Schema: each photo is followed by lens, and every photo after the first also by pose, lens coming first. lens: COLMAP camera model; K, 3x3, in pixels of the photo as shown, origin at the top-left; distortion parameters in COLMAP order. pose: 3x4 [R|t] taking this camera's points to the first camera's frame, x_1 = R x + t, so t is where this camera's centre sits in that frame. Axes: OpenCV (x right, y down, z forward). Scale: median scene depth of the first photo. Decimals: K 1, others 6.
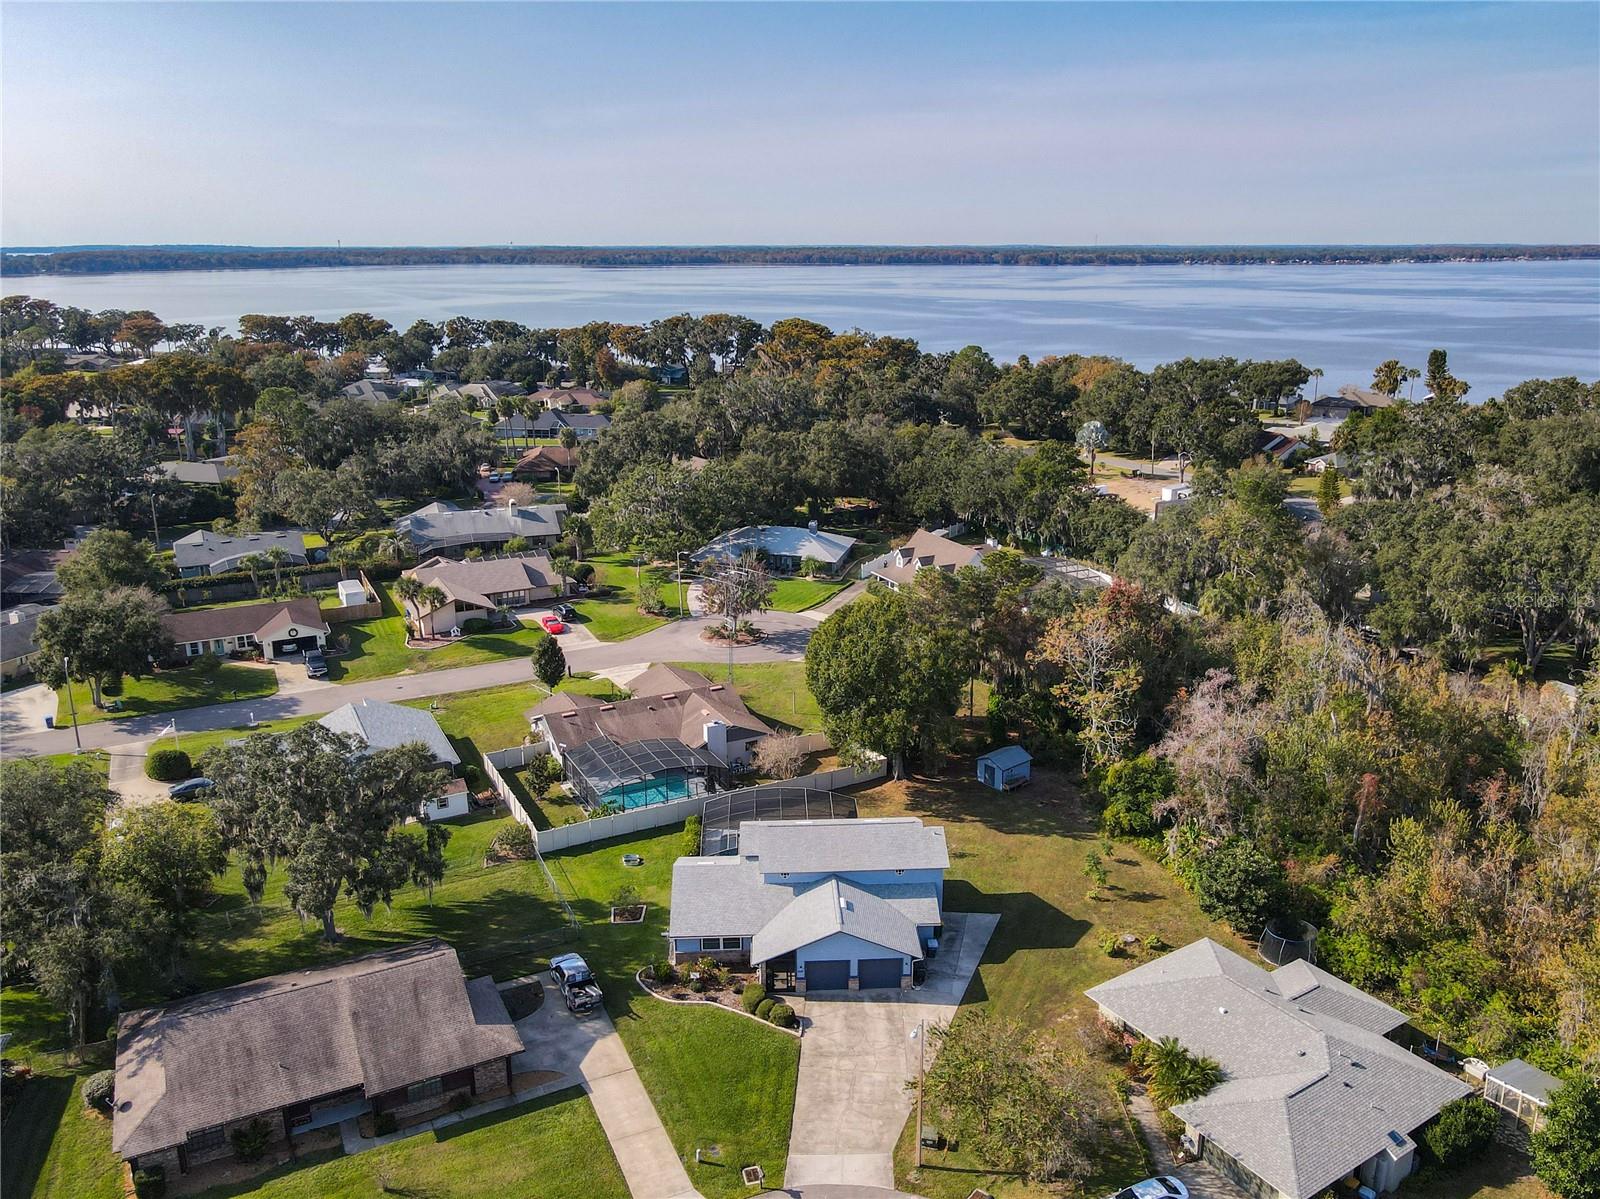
lens RADIAL K [[1216.6, 0, 800.0], [0, 1216.6, 599.5], [0, 0, 1]] dist [-0.021749, 0.063084]
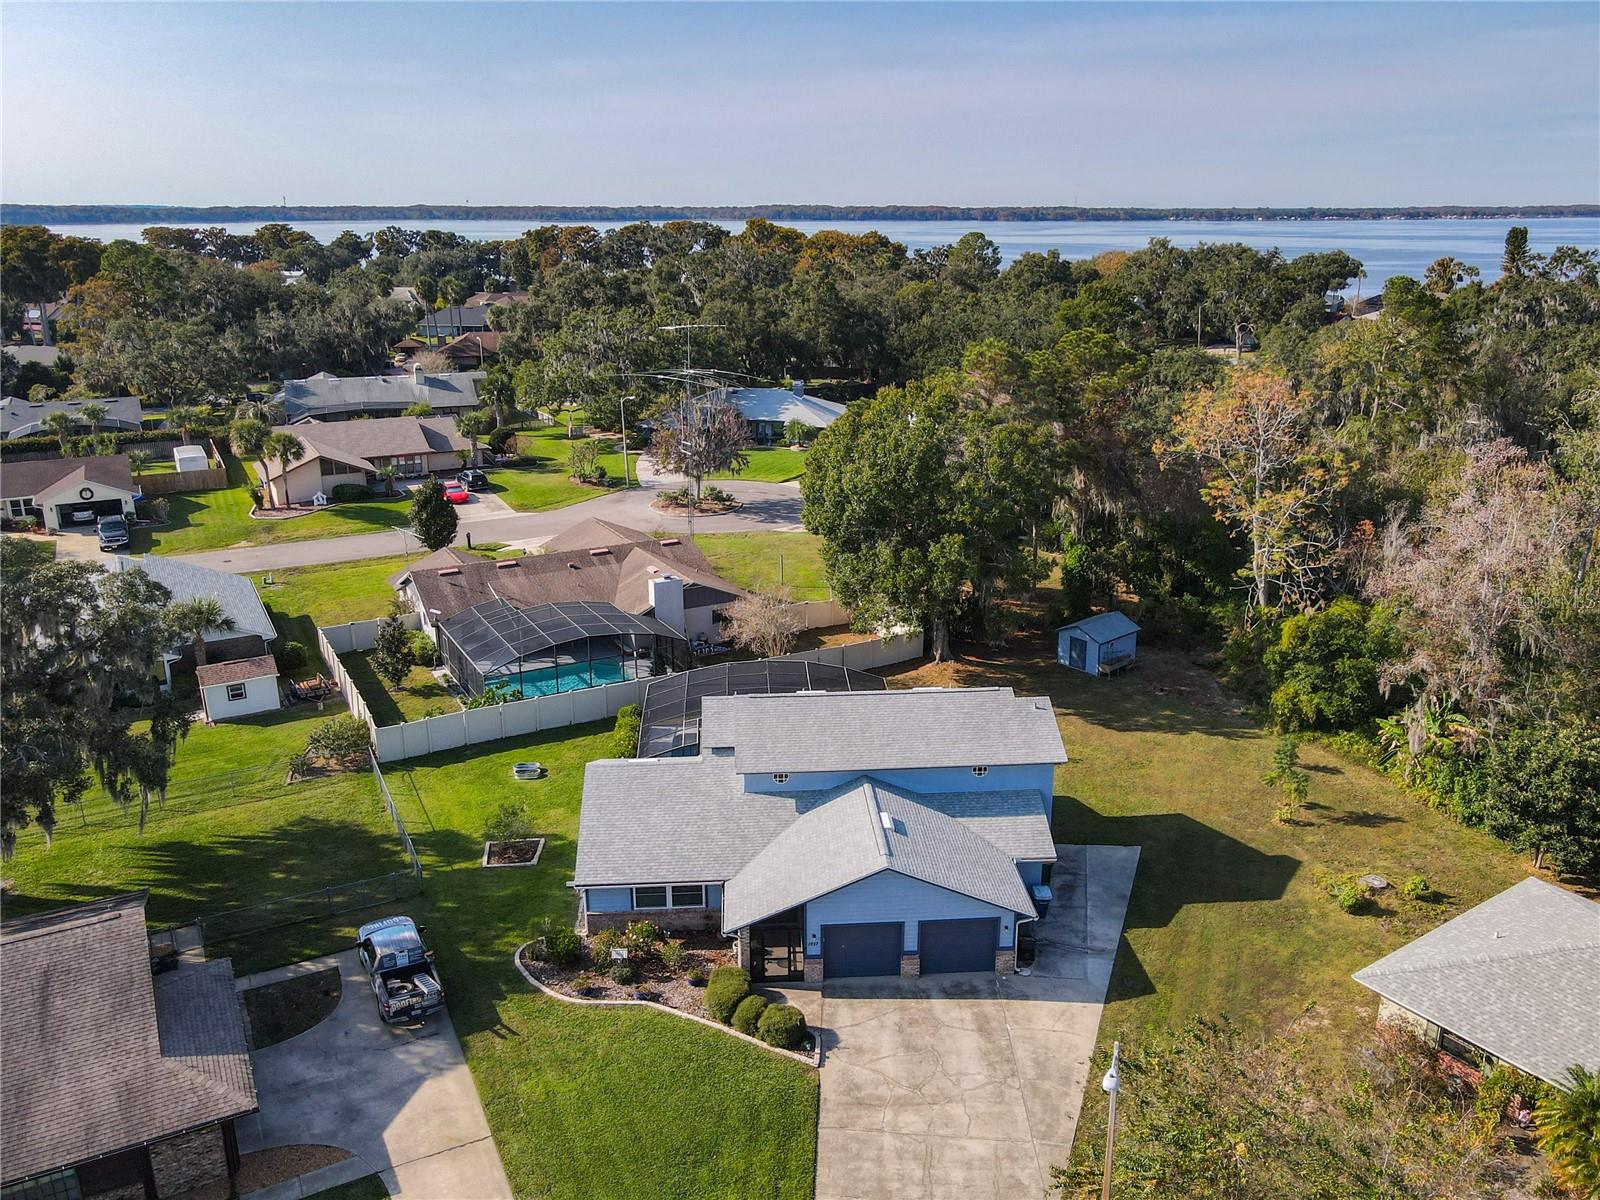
lens RADIAL K [[1258.2, 0, 802.9], [0, 1258.2, 590.3], [0, 0, 1]] dist [-0.013949, 0.041360]
pose [[0.999661, -0.003917, 0.025756, -0.016701], [0.003565, 0.999900, 0.013686, 0.128516], [-0.025807, -0.013590, 0.999575, 0.402878]]
